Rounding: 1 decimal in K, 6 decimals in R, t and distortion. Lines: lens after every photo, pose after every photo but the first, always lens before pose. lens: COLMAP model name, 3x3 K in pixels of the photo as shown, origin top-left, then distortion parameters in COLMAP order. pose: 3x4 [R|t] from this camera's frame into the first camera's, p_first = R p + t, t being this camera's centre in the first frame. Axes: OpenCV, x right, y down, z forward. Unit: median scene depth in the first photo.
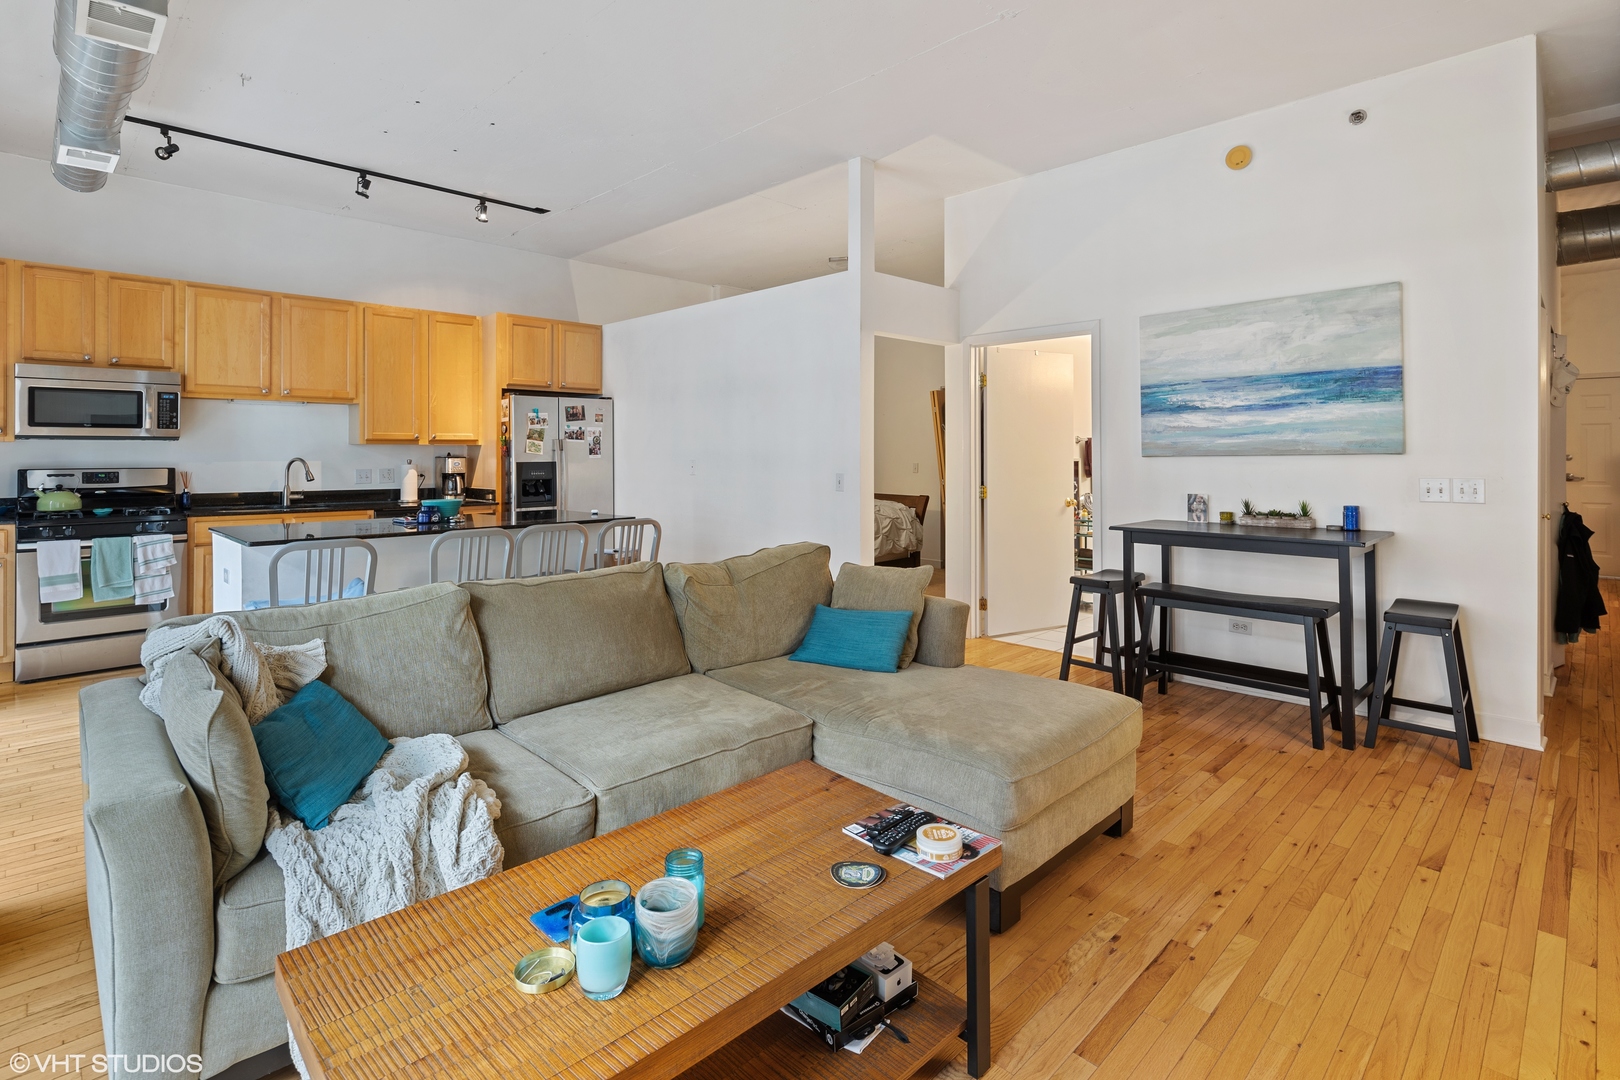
lens RADIAL K [[780.7, 0, 805.7], [0, 780.7, 446.5], [0, 0, 1]] dist [0.000456, -0.001475]
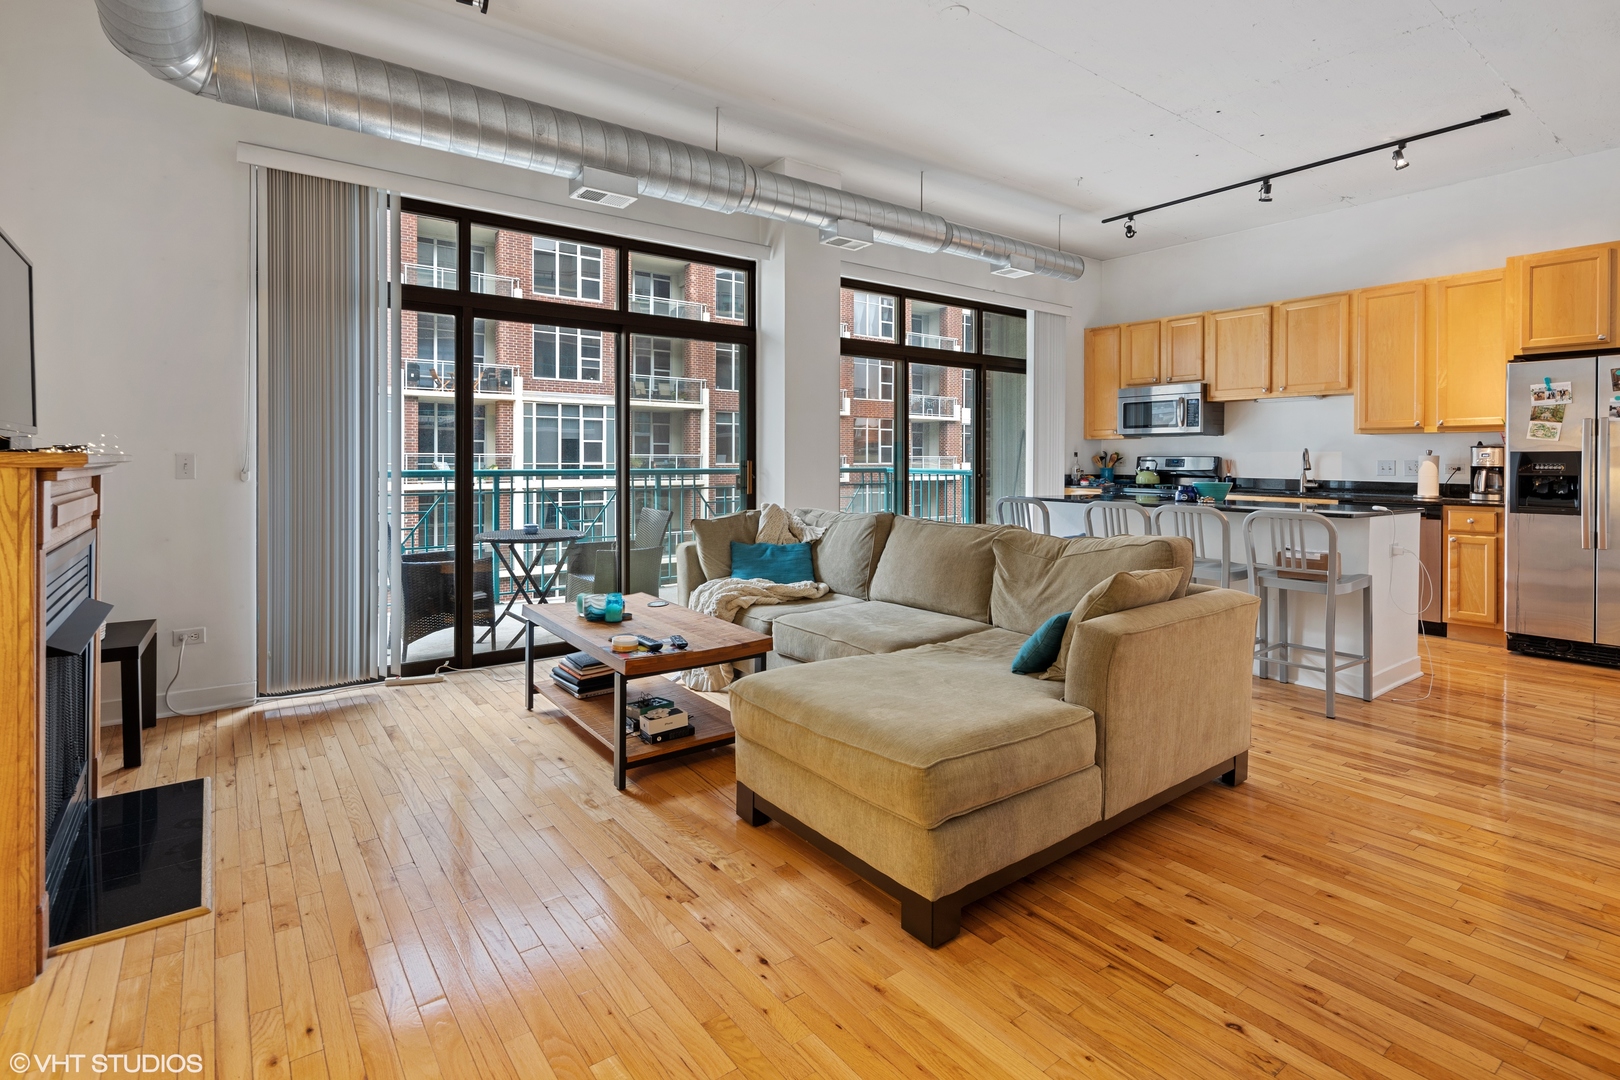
lens RADIAL K [[784.4, 0, 805.0], [0, 784.4, 464.0], [0, 0, 1]] dist [0.000619, -0.001170]
pose [[-0.134182, 0.005844, -0.990939, 0.544965], [0.004092, 0.999977, 0.005343, 0.028905], [0.990948, -0.003338, -0.134203, 0.481378]]
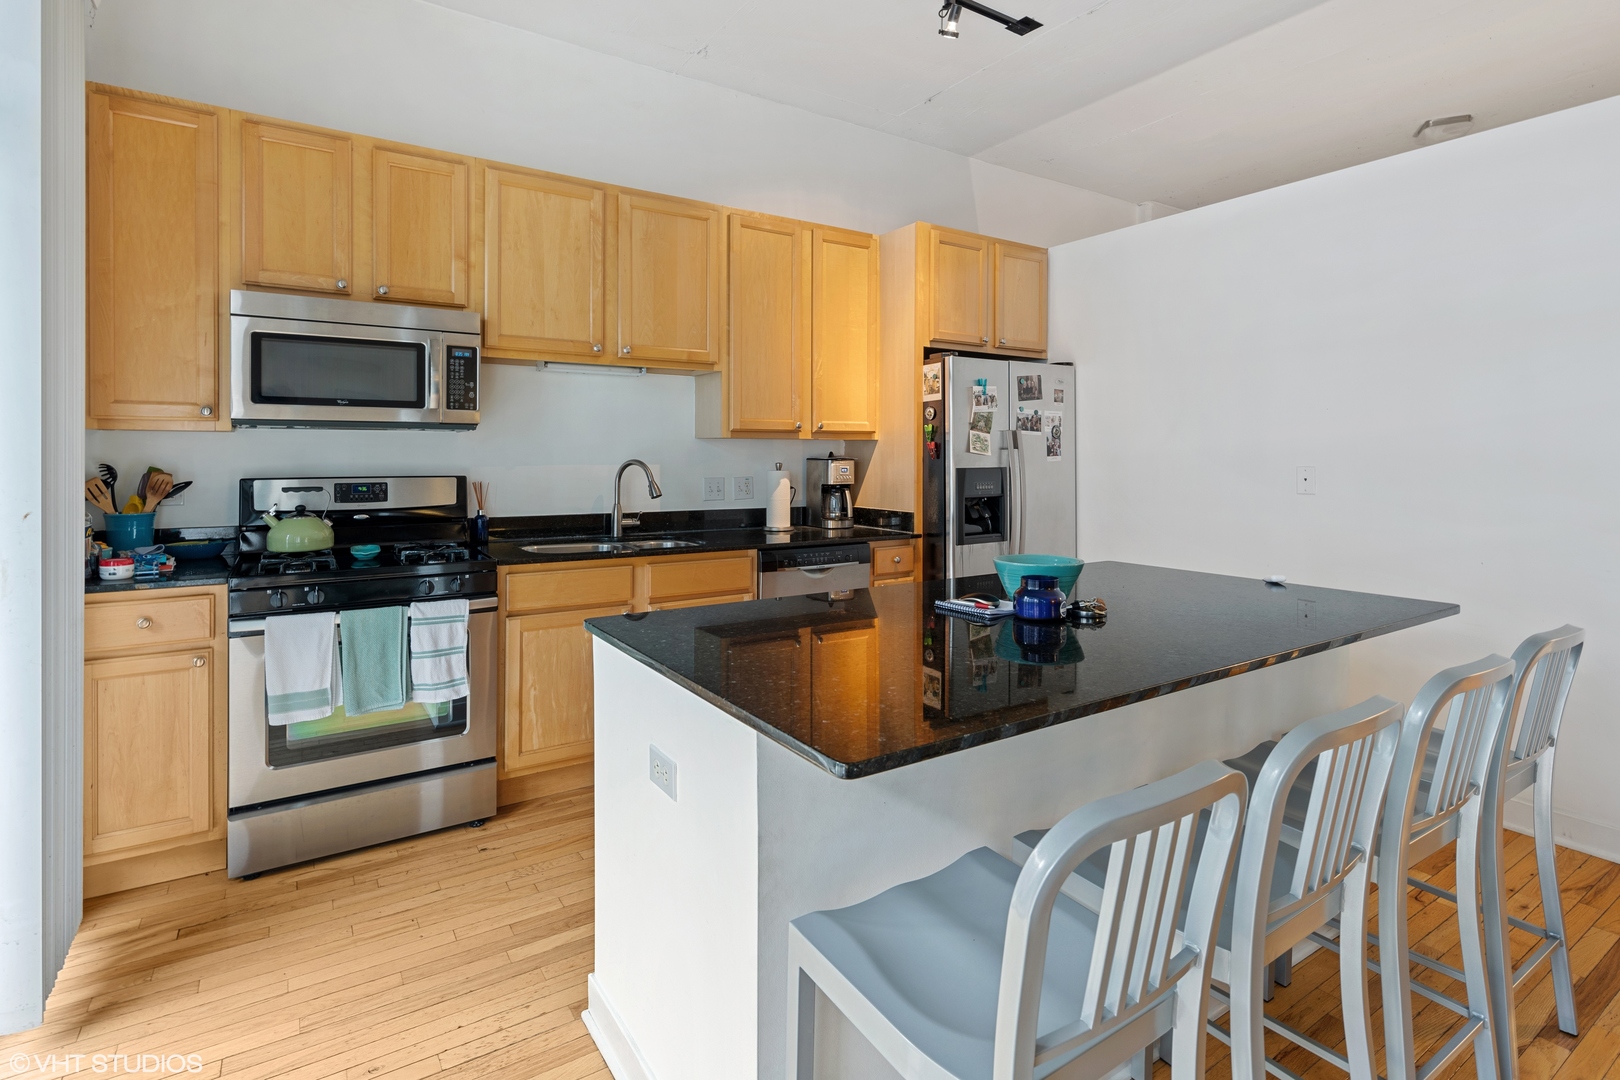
lens RADIAL K [[788.7, 0, 806.8], [0, 788.7, 450.3], [0, 0, 1]] dist [0.012682, -0.005748]
pose [[0.979272, 0.003167, -0.202523, -0.411935], [-0.001777, 0.999974, 0.007043, 0.002657], [0.202540, -0.006537, 0.979252, 0.438782]]
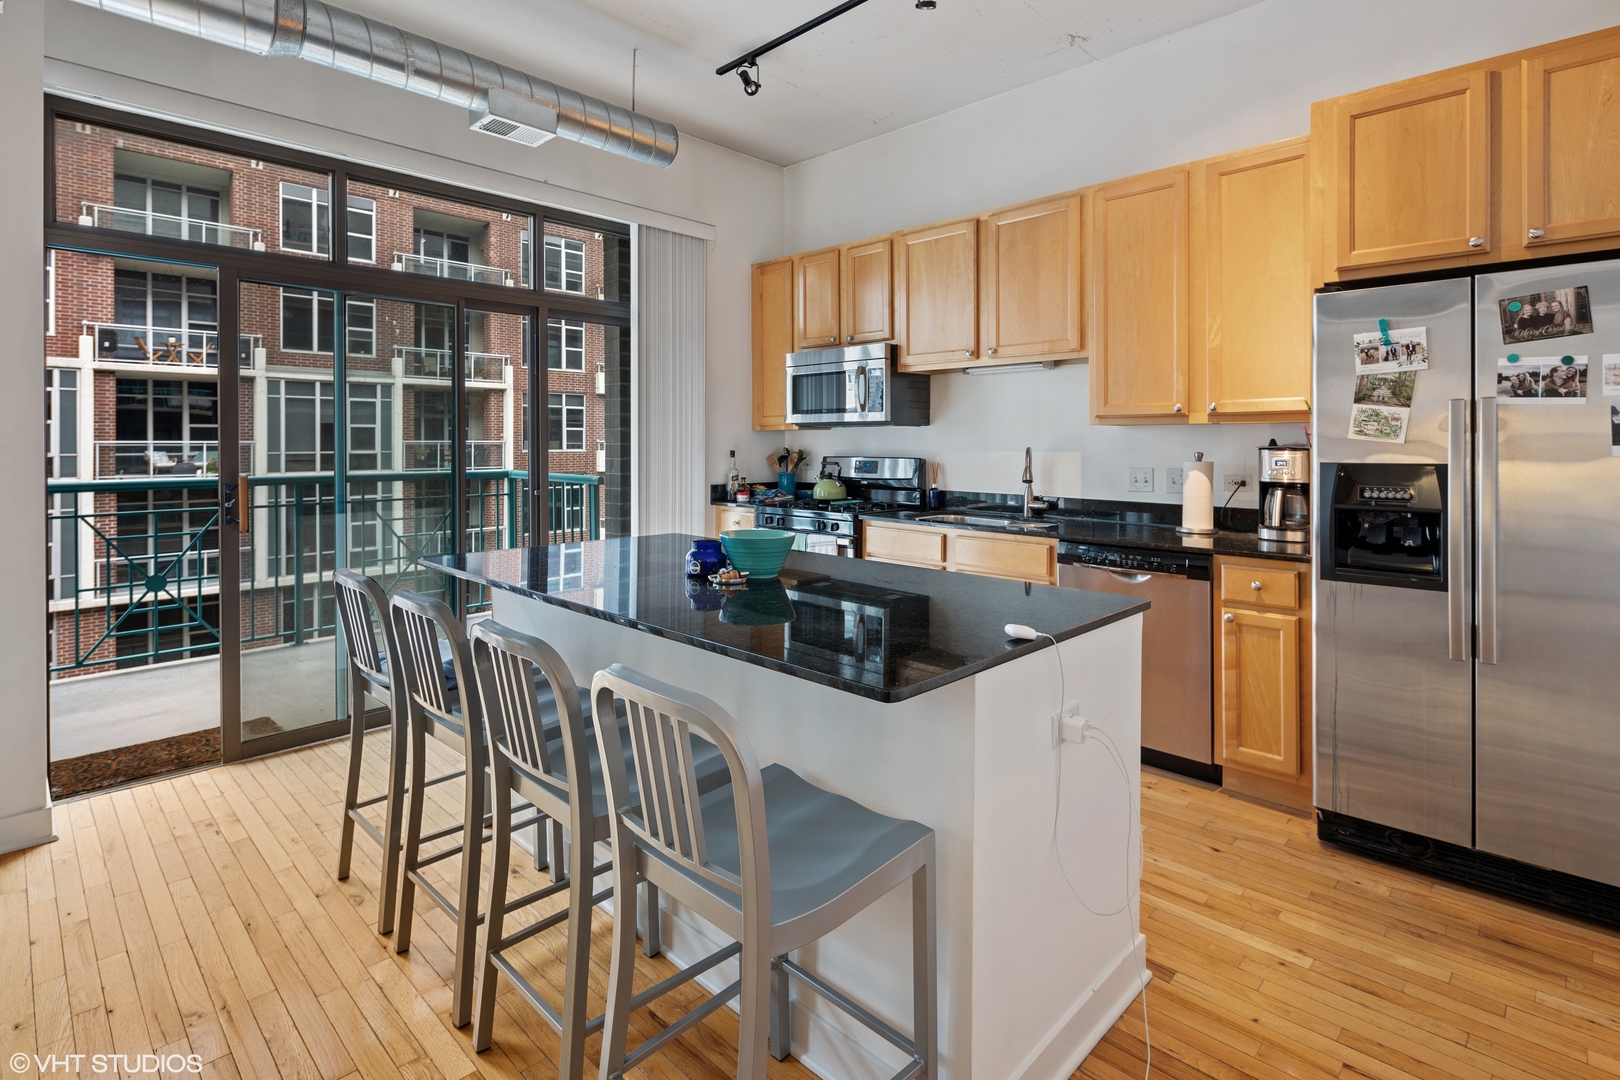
lens RADIAL K [[784.4, 0, 810.6], [0, 784.4, 443.7], [0, 0, 1]] dist [0.001395, -0.000252]
pose [[0.026593, 0.003121, -0.999641, 0.023785], [0.009229, 0.999952, 0.003368, 0.007801], [0.999604, -0.009316, 0.026563, 0.833444]]
